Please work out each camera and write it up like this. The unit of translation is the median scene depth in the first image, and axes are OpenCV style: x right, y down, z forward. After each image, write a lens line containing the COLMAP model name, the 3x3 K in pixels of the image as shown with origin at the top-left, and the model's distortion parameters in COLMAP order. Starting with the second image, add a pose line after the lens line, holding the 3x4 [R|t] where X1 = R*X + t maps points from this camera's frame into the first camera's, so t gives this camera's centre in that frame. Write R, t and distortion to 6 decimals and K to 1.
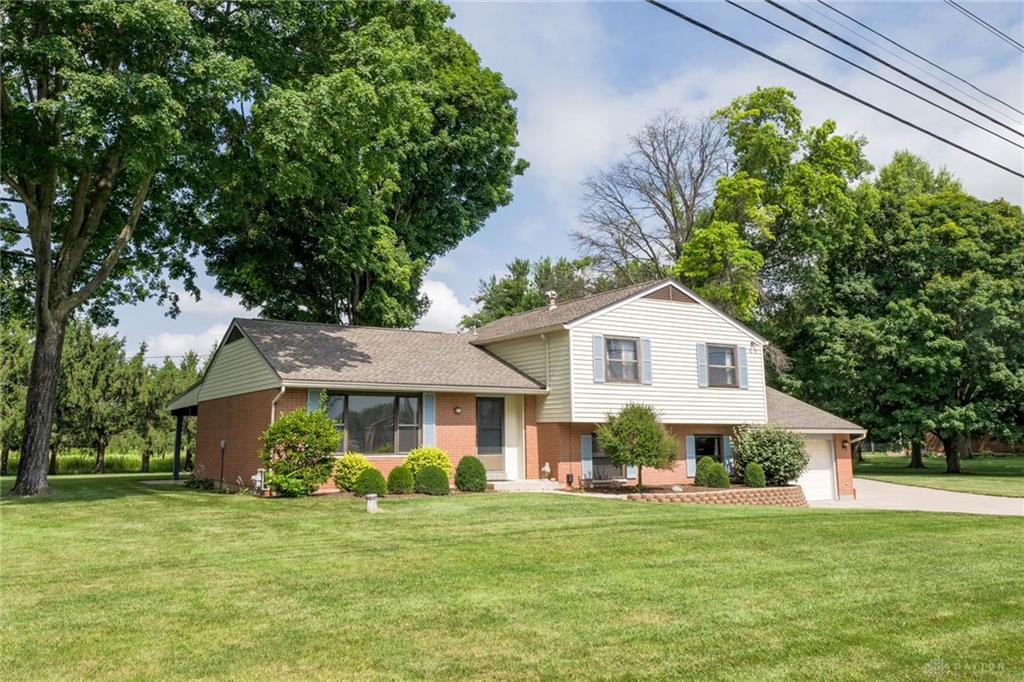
lens RADIAL K [[774.3, 0, 480.0], [0, 774.3, 291.9], [0, 0, 1]] dist [-0.008111, 0.006516]
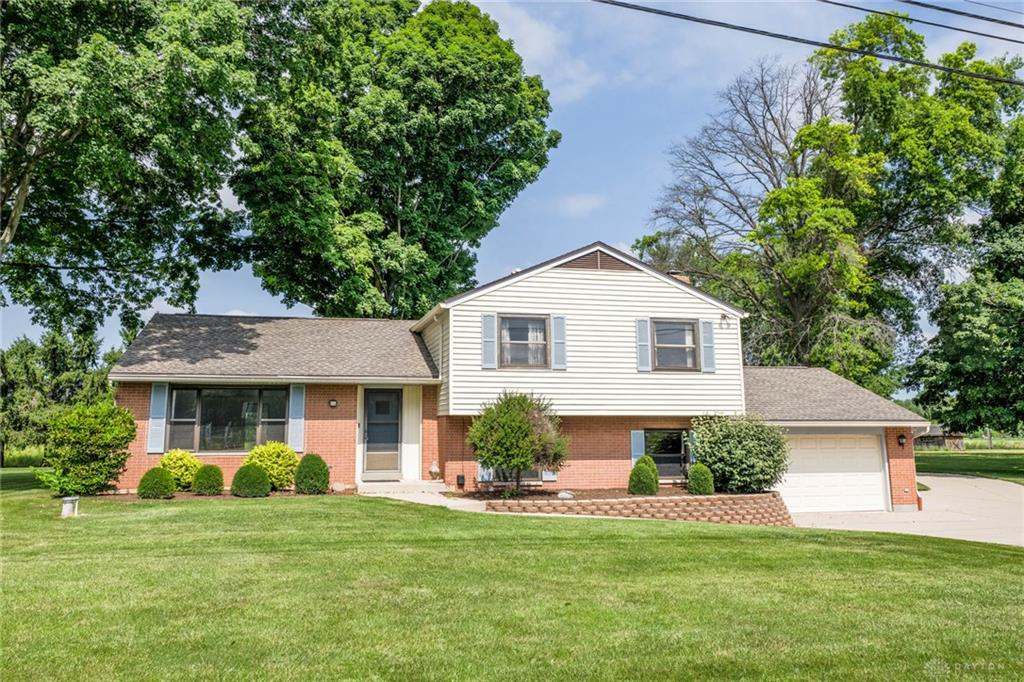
lens RADIAL K [[774.3, 0, 496.3], [0, 774.3, 287.2], [0, 0, 1]] dist [-0.008111, 0.006516]
pose [[0.960183, -0.057448, -0.273403, 0.270593], [0.055875, 0.998346, -0.013541, 0.026344], [0.273729, -0.002274, 0.961804, 0.119821]]
